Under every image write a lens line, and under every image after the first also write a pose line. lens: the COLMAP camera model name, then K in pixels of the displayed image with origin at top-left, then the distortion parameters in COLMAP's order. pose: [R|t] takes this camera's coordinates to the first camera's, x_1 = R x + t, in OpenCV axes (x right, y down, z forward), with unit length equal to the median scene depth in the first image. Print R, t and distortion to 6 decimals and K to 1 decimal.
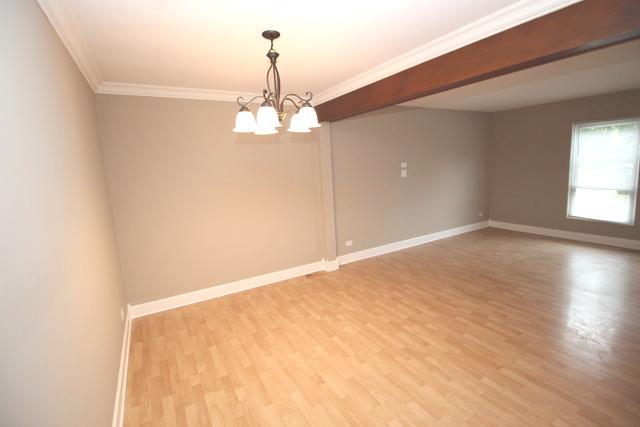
lens RADIAL K [[301.7, 0, 319.7], [0, 301.7, 206.7], [0, 0, 1]] dist [-0.002638, -0.014700]
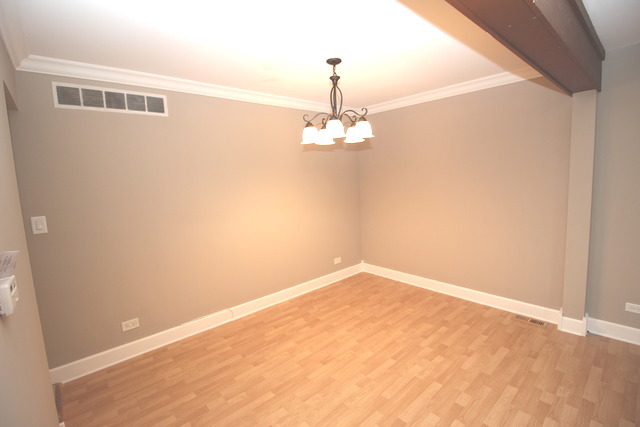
lens RADIAL K [[301.7, 0, 319.7], [0, 301.7, 206.7], [0, 0, 1]] dist [-0.002638, -0.014700]
pose [[0.186939, 0.152468, -0.970467, 0.723301], [-0.102753, 0.985498, 0.135037, -0.110532], [0.976983, 0.074475, 0.199895, 0.500971]]
